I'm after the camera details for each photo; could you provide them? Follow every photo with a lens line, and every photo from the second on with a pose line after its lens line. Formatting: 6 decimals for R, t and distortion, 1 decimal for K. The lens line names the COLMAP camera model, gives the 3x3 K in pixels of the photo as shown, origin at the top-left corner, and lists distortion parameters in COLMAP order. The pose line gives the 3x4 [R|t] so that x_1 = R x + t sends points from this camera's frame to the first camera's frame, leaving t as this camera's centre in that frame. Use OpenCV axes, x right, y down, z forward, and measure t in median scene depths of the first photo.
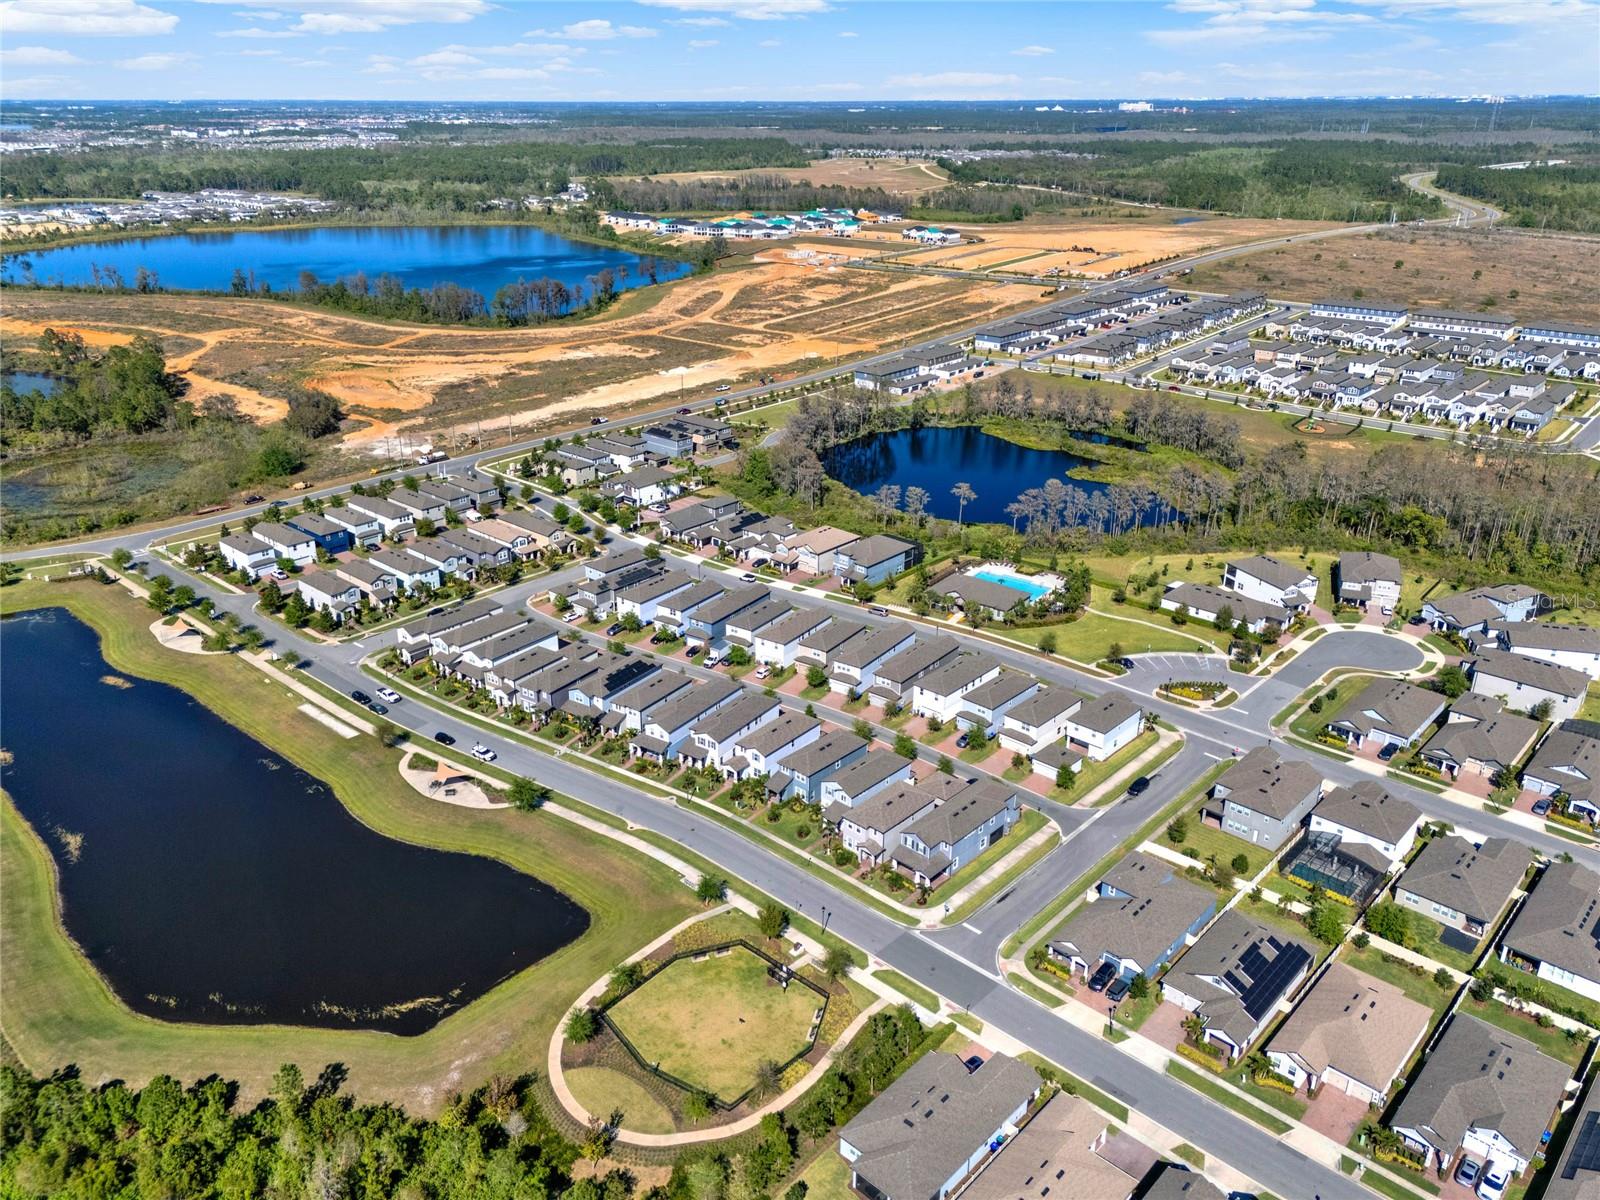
lens RADIAL K [[1207.6, 0, 794.8], [0, 1207.6, 597.5], [0, 0, 1]] dist [0.092531, -0.140414]
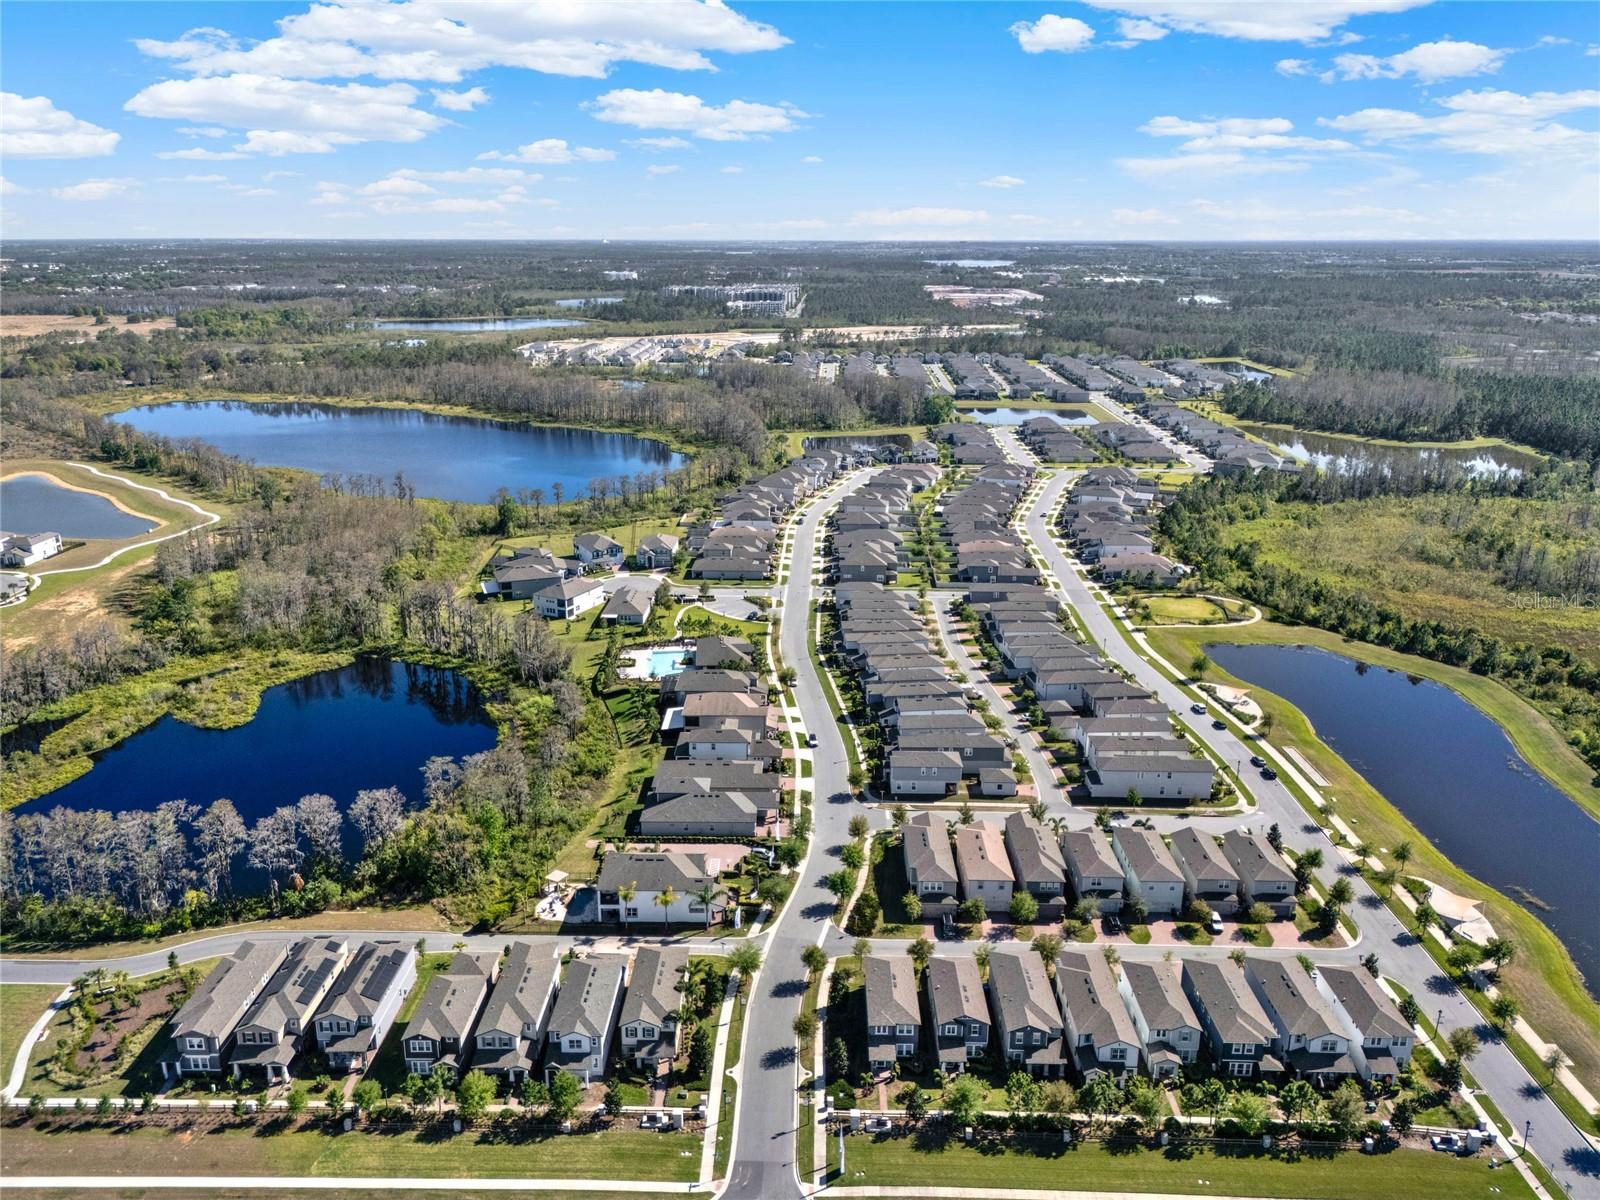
lens RADIAL K [[1204.8, 0, 794.2], [0, 1204.8, 603.8], [0, 0, 1]] dist [0.068796, -0.078389]
pose [[-0.662742, -0.220249, 0.715726, -0.939957], [0.287793, 0.807456, 0.514966, -0.820511], [-0.691338, 0.547270, -0.471749, 1.983377]]
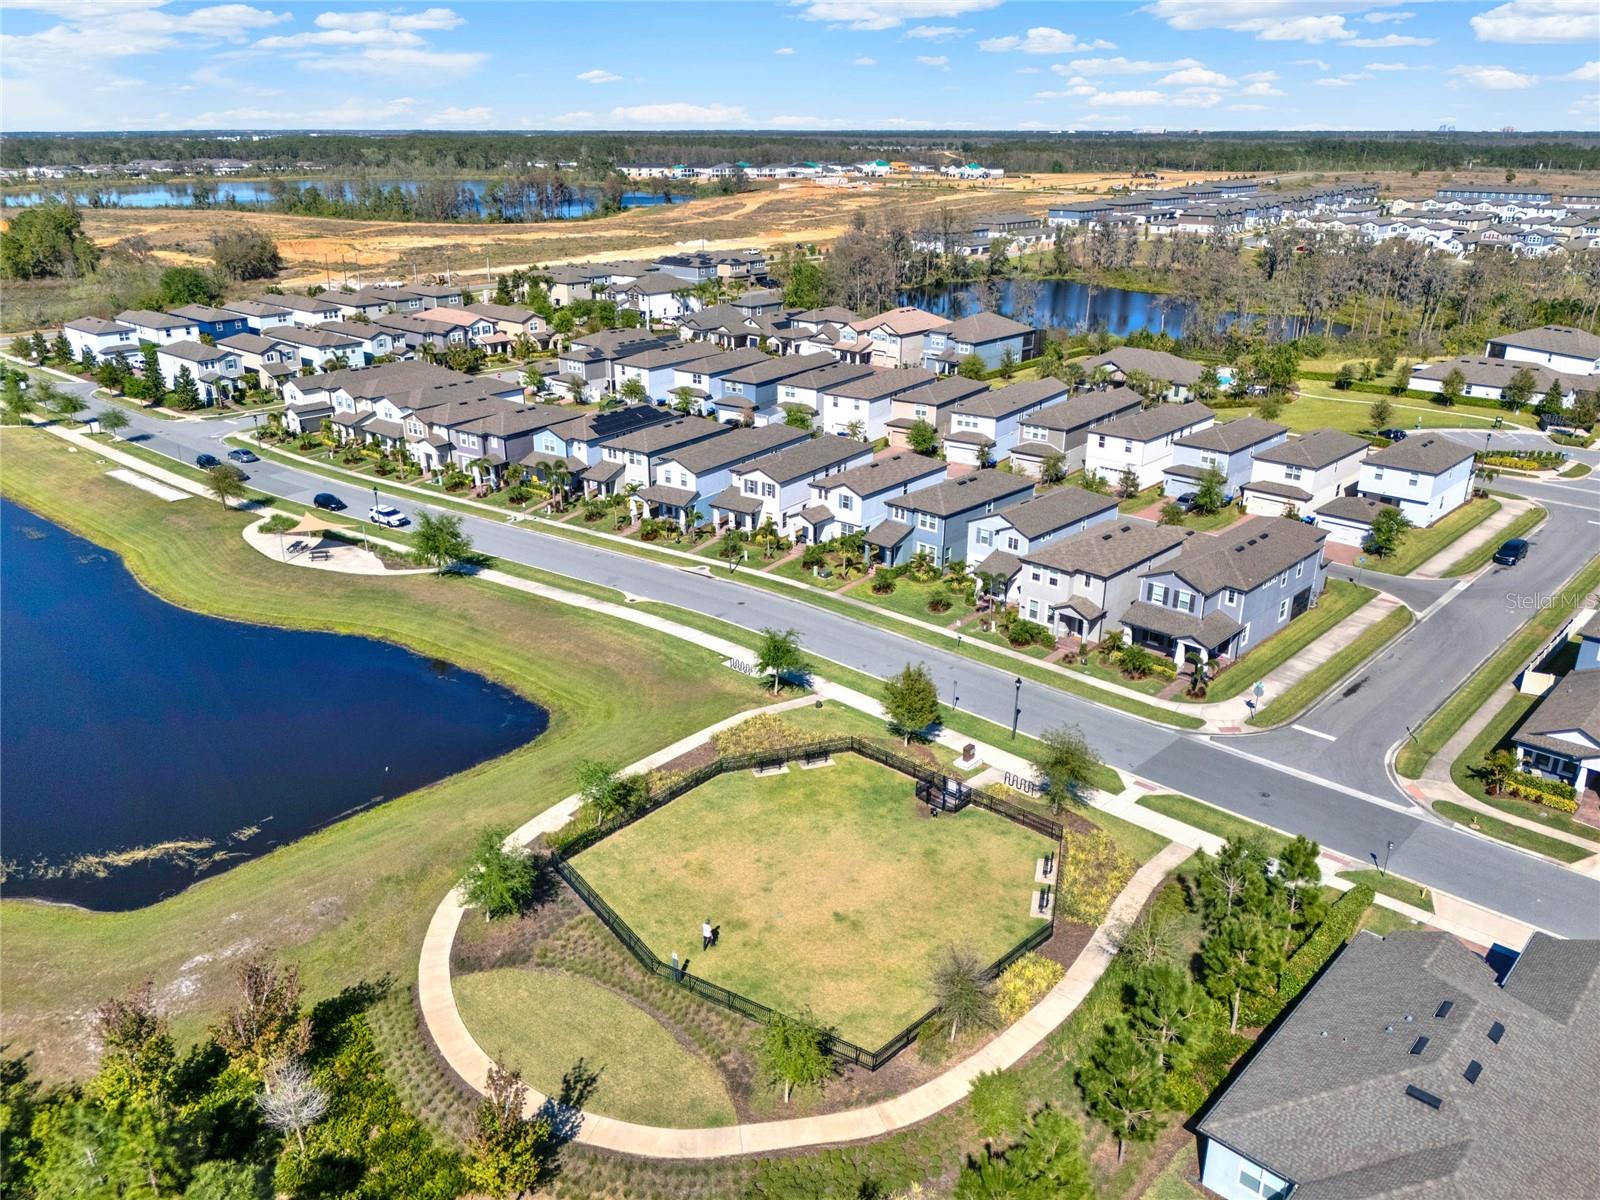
lens RADIAL K [[1198.4, 0, 798.5], [0, 1198.4, 590.7], [0, 0, 1]] dist [0.070180, -0.056252]
pose [[0.999986, 0.003095, -0.004332, -0.052639], [-0.003251, 0.999326, -0.036554, 0.196905], [0.004216, 0.036568, 0.999322, 0.426369]]
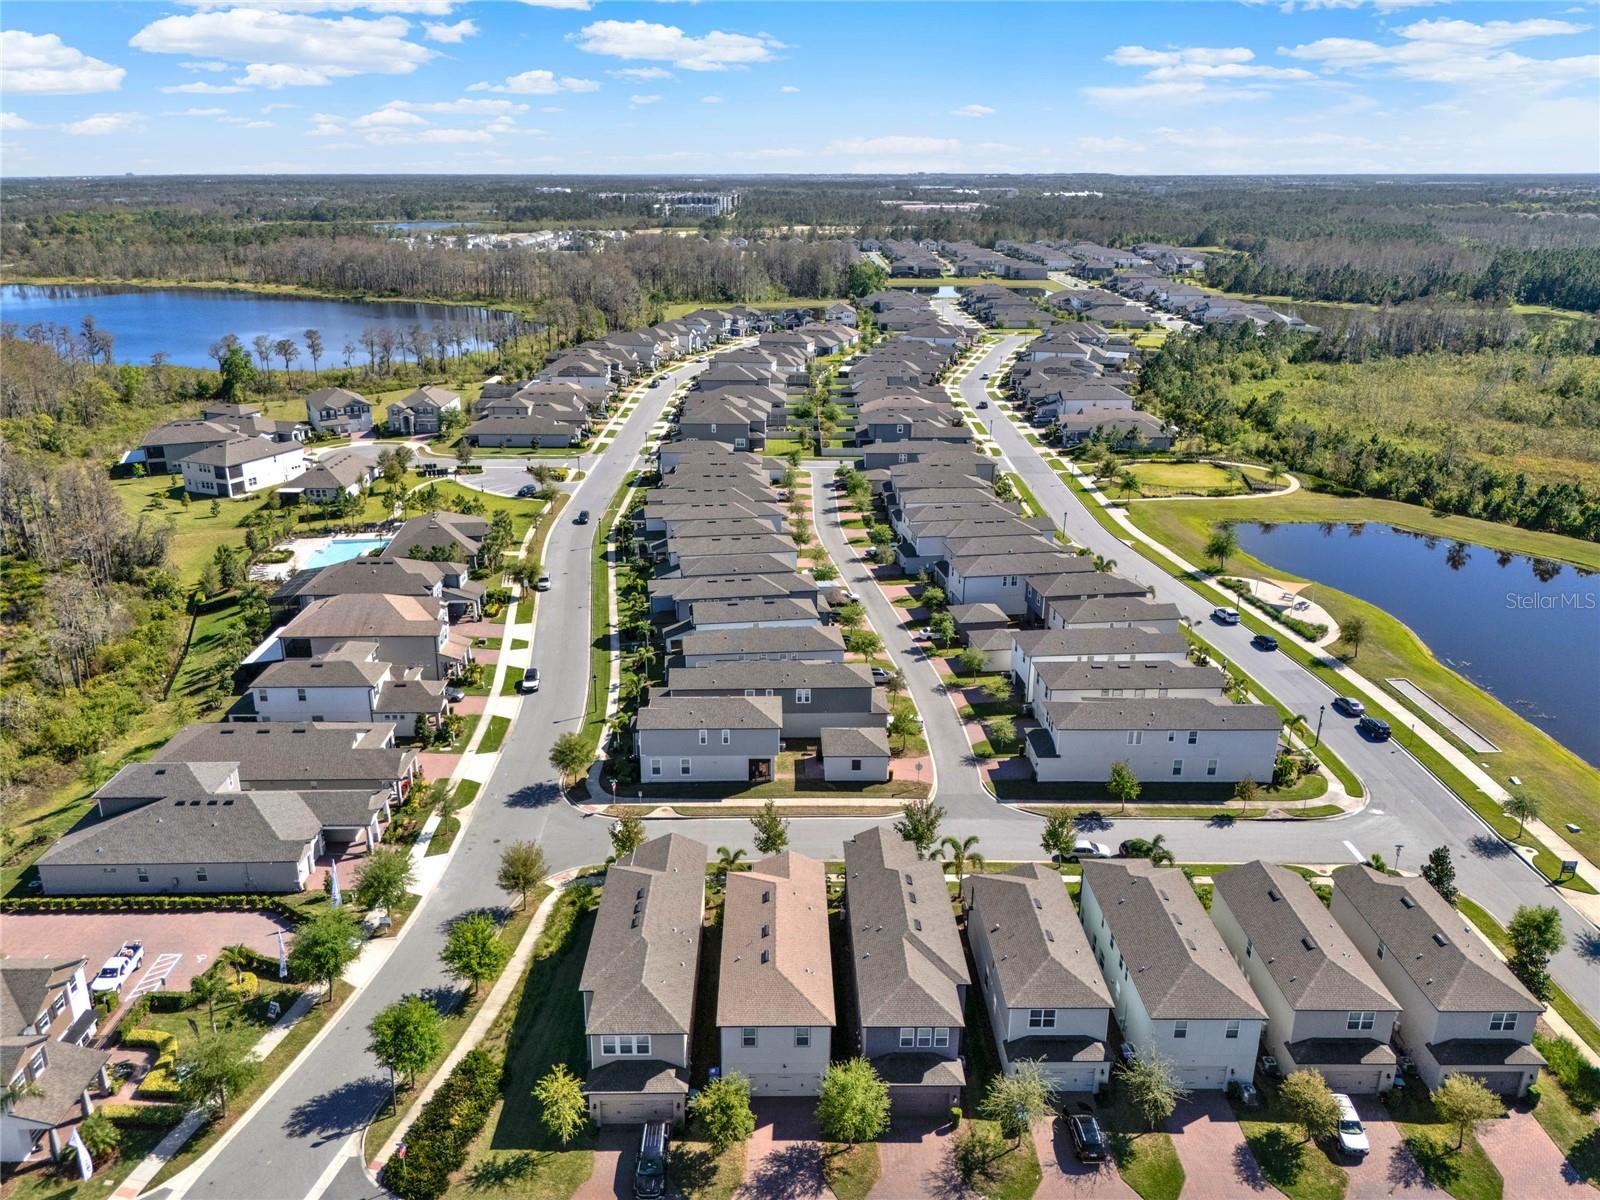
lens RADIAL K [[1198.4, 0, 798.5], [0, 1198.4, 590.7], [0, 0, 1]] dist [0.070180, -0.056252]
pose [[-0.687395, -0.237804, 0.686249, -0.629550], [0.278843, 0.786051, 0.551697, -0.407973], [-0.670622, 0.570590, -0.474018, 1.632758]]
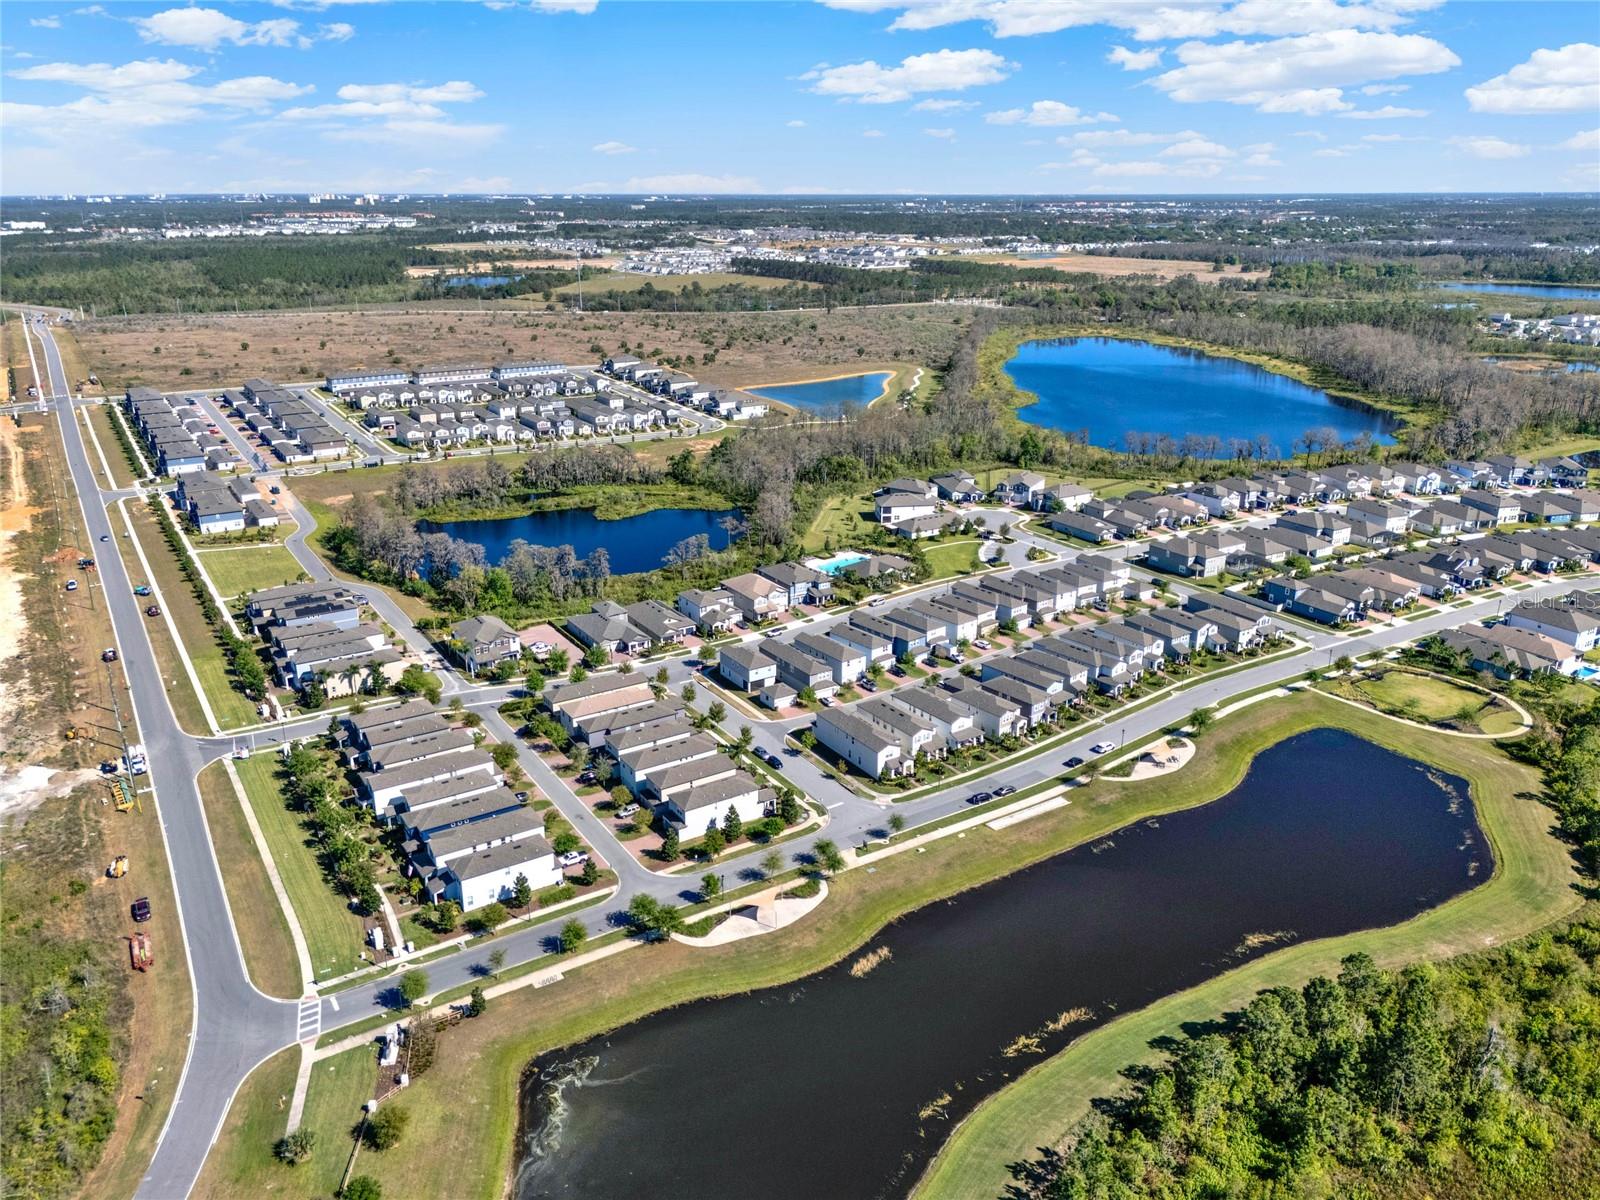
lens RADIAL K [[1204.8, 0, 794.2], [0, 1204.8, 603.8], [0, 0, 1]] dist [0.068796, -0.078389]
pose [[0.261732, -0.315329, 0.912176, -1.415864], [0.369593, 0.905824, 0.207085, -0.361243], [-0.891570, 0.282933, 0.353626, 0.869038]]
